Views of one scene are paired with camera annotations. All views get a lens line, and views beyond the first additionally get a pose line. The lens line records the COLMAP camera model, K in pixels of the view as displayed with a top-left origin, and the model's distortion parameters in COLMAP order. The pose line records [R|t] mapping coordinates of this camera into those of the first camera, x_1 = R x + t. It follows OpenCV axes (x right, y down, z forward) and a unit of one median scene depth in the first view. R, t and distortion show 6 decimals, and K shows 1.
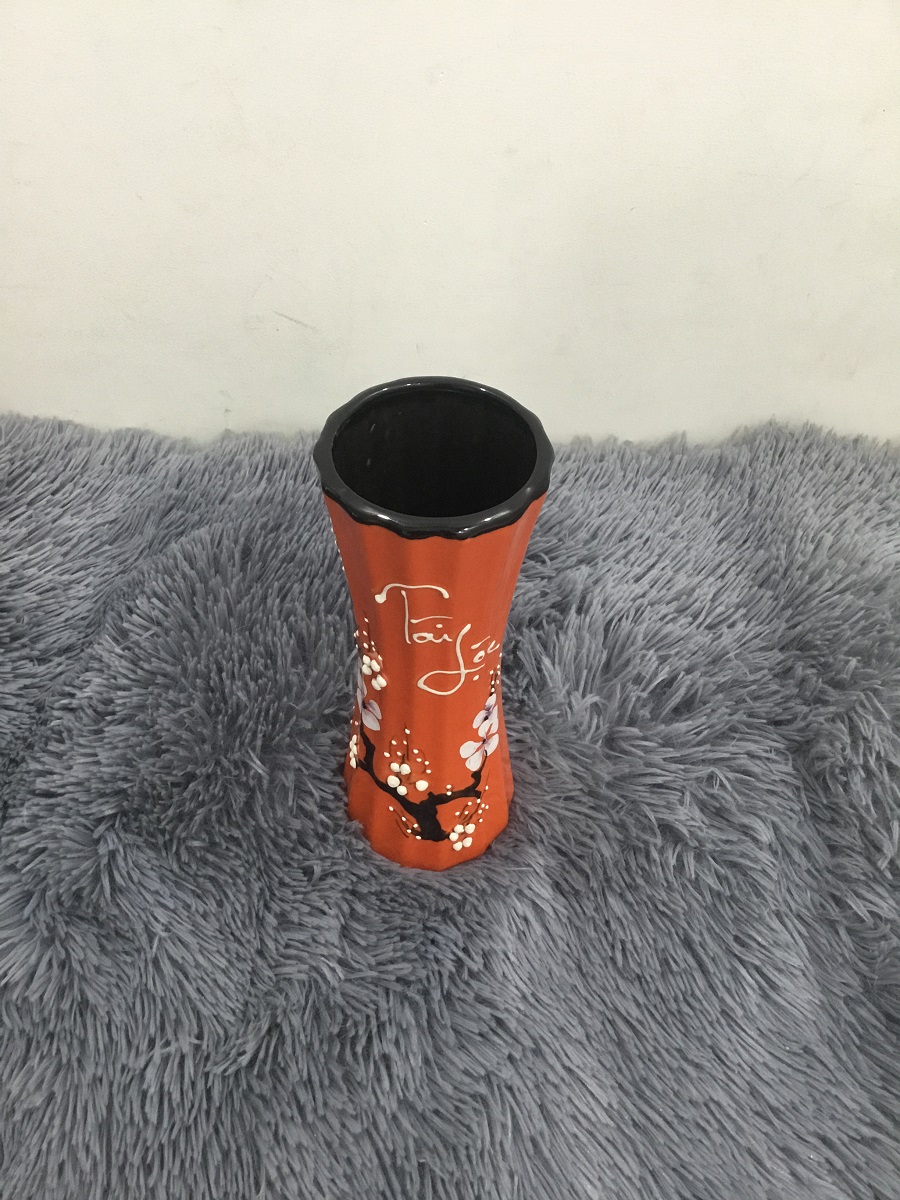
lens RADIAL K [[1116.8, 0, 450.0], [0, 1116.8, 600.0], [0, 0, 1]] dist [0.112553, -0.001645]
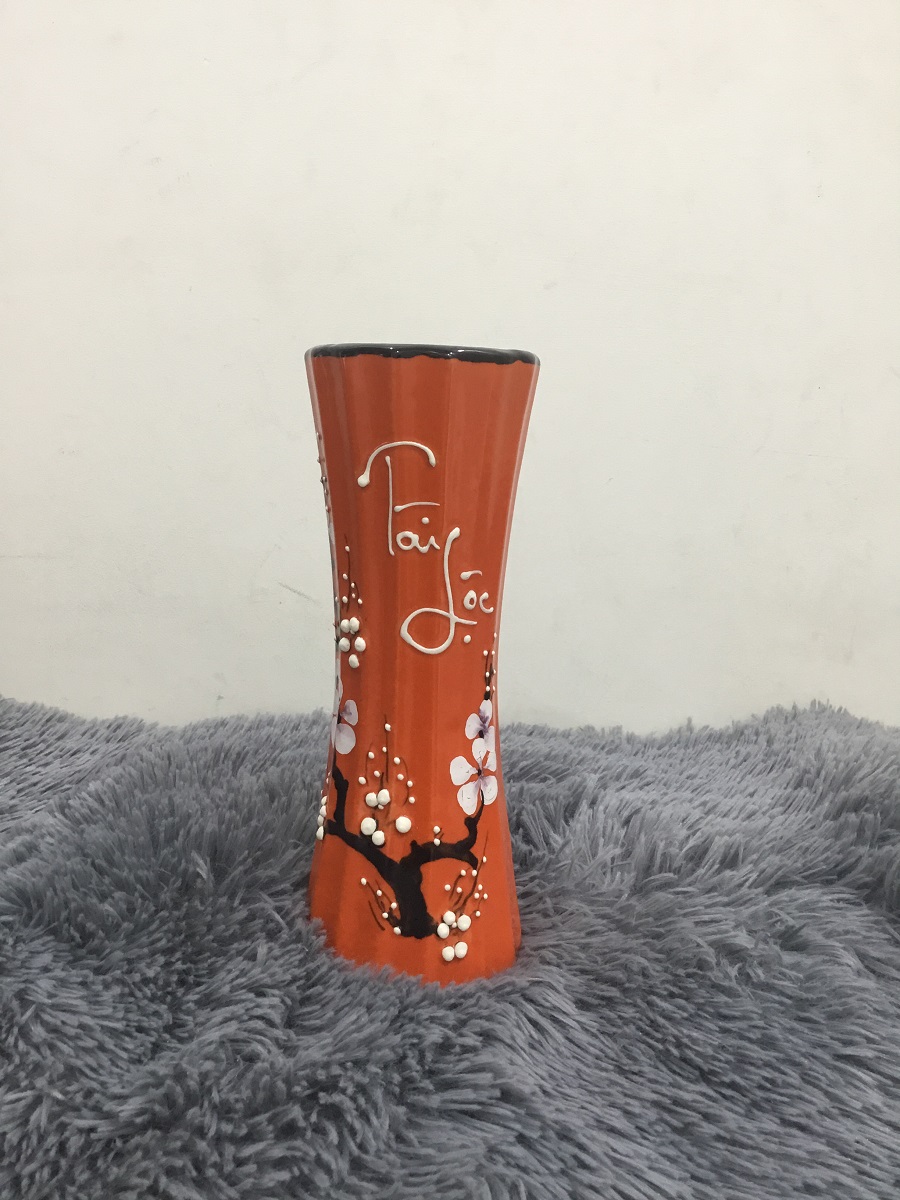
lens RADIAL K [[1116.8, 0, 450.0], [0, 1116.8, 600.0], [0, 0, 1]] dist [0.112553, -0.001645]
pose [[0.999965, 0.000118, -0.008405, 0.015180], [-0.005348, 0.780357, -0.625312, 0.538844], [0.006485, 0.625335, 0.780330, 0.264627]]
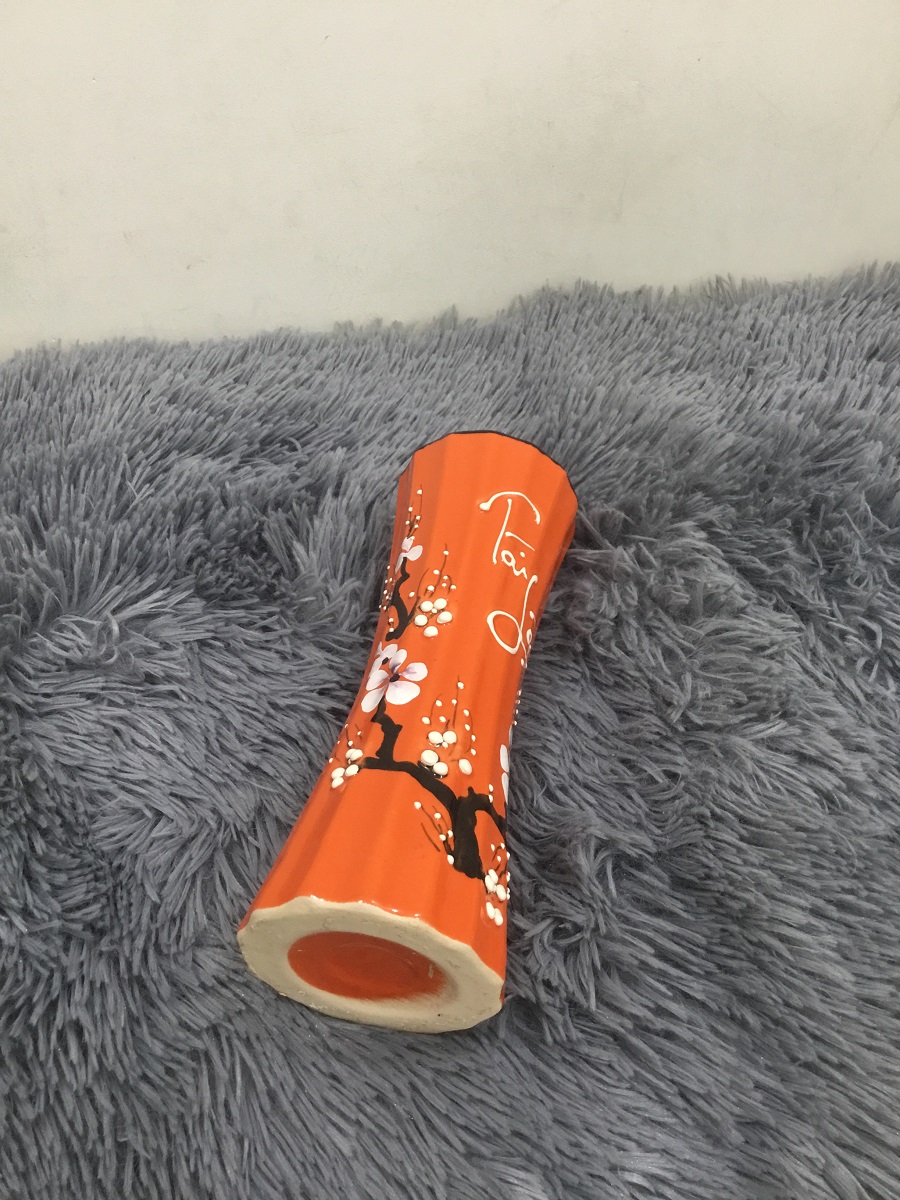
lens RADIAL K [[1116.8, 0, 450.0], [0, 1116.8, 600.0], [0, 0, 1]] dist [0.112553, -0.001645]
pose [[0.788357, 0.501523, 0.356325, -0.359448], [0.337838, 0.131133, -0.932024, 0.850816], [-0.514158, 0.855148, -0.066054, 0.947745]]
